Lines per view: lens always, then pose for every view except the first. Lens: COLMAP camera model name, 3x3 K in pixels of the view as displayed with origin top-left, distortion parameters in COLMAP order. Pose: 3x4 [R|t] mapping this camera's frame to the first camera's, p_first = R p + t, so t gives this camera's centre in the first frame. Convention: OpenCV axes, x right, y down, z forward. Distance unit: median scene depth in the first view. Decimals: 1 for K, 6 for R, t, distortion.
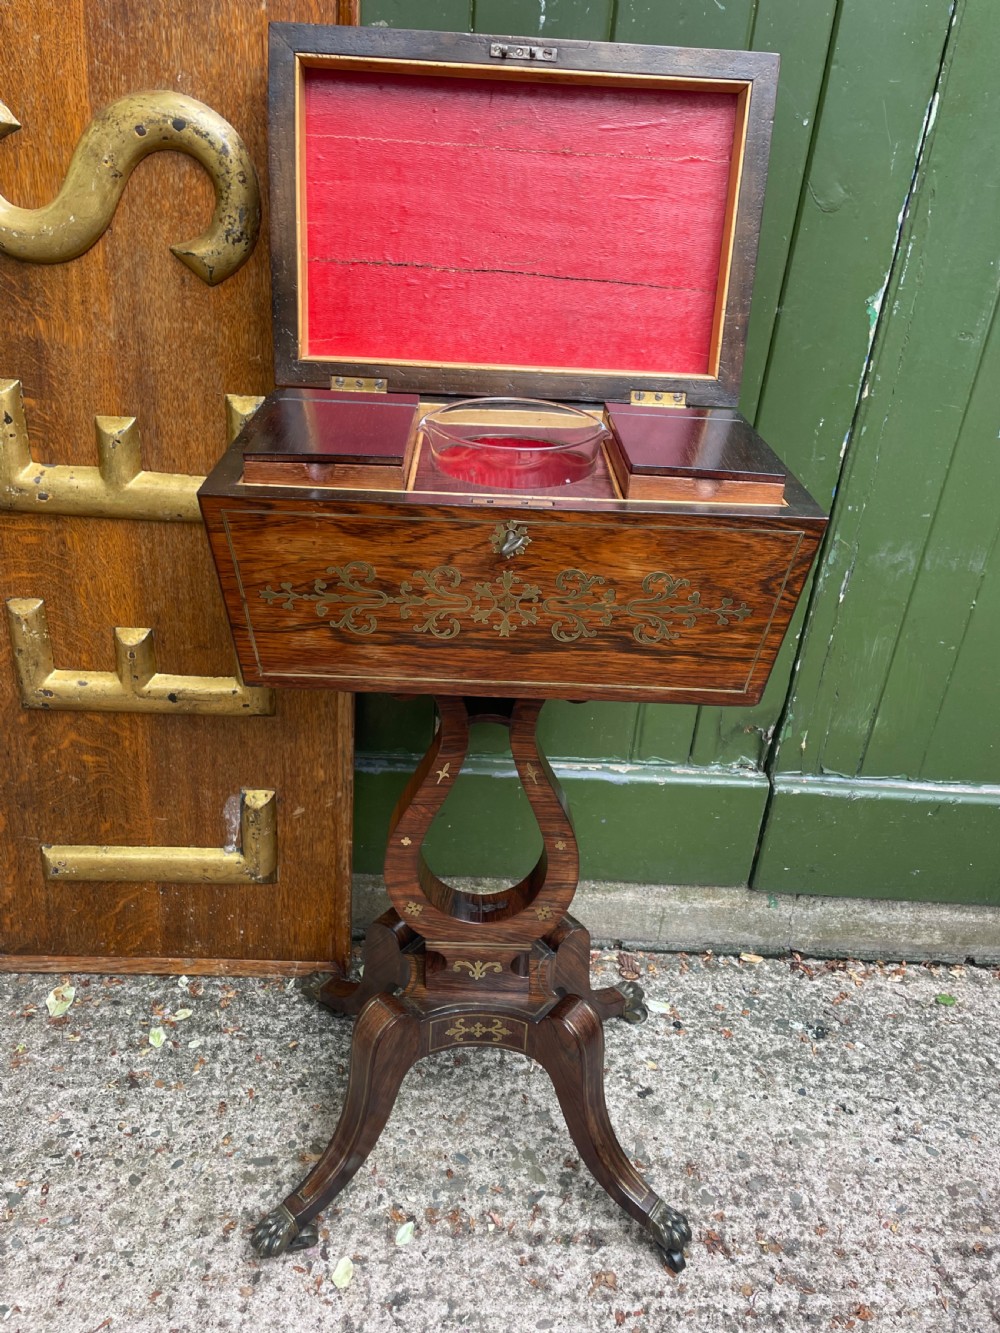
lens RADIAL K [[1016.6, 0, 497.1], [0, 1016.6, 655.6], [0, 0, 1]] dist [0.082305, -0.117402]
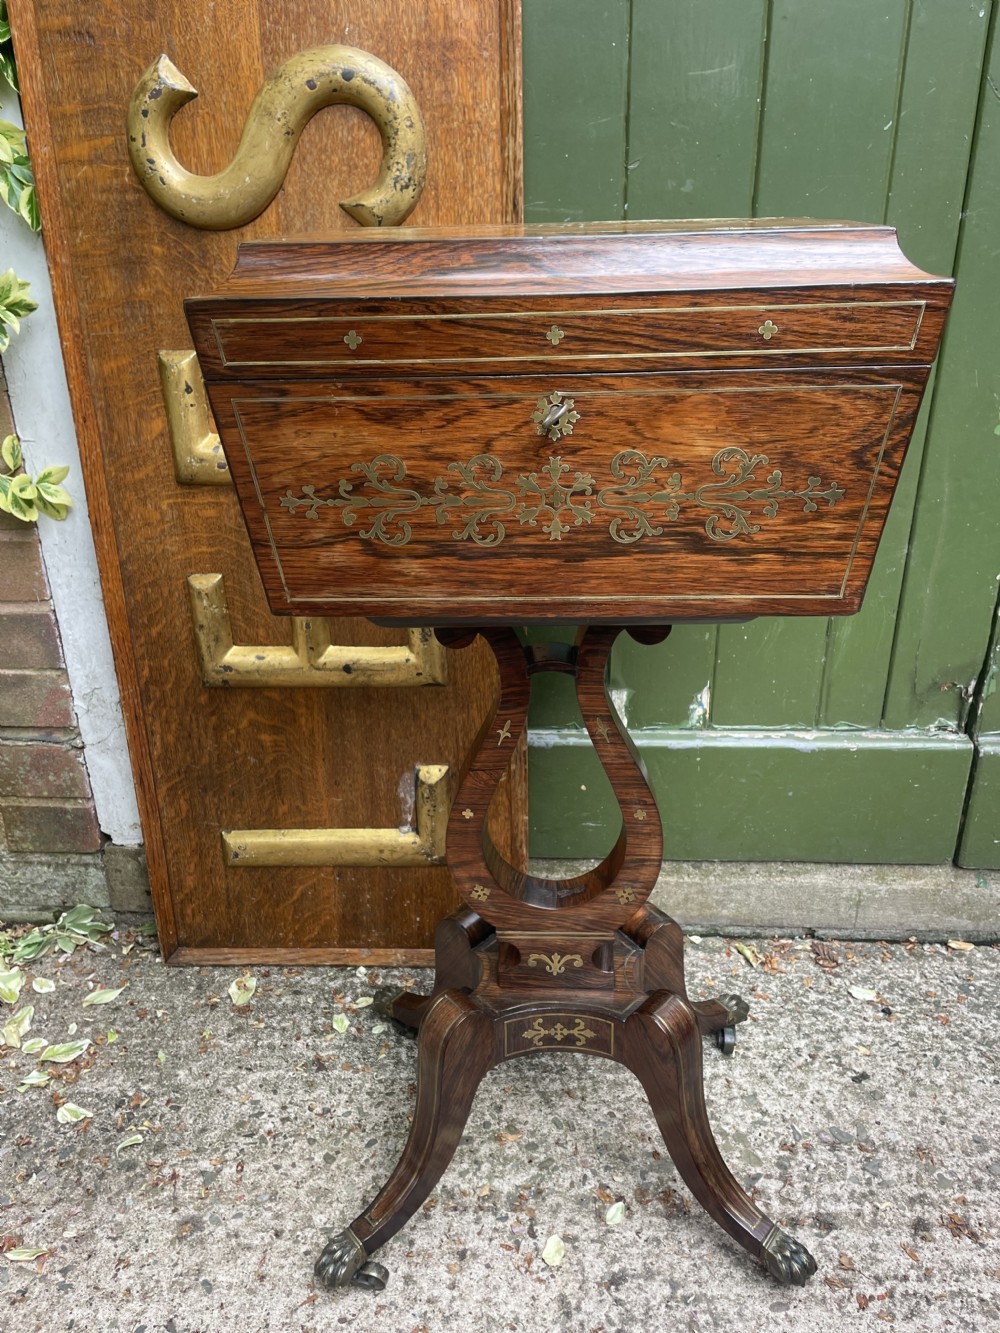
lens RADIAL K [[1016.6, 0, 504.0], [0, 1016.6, 680.1], [0, 0, 1]] dist [0.082305, -0.117402]
pose [[0.993358, -0.048497, -0.104348, -0.063331], [0.042048, 0.997119, -0.063137, 0.123609], [0.107110, 0.058330, 0.992535, 0.032530]]
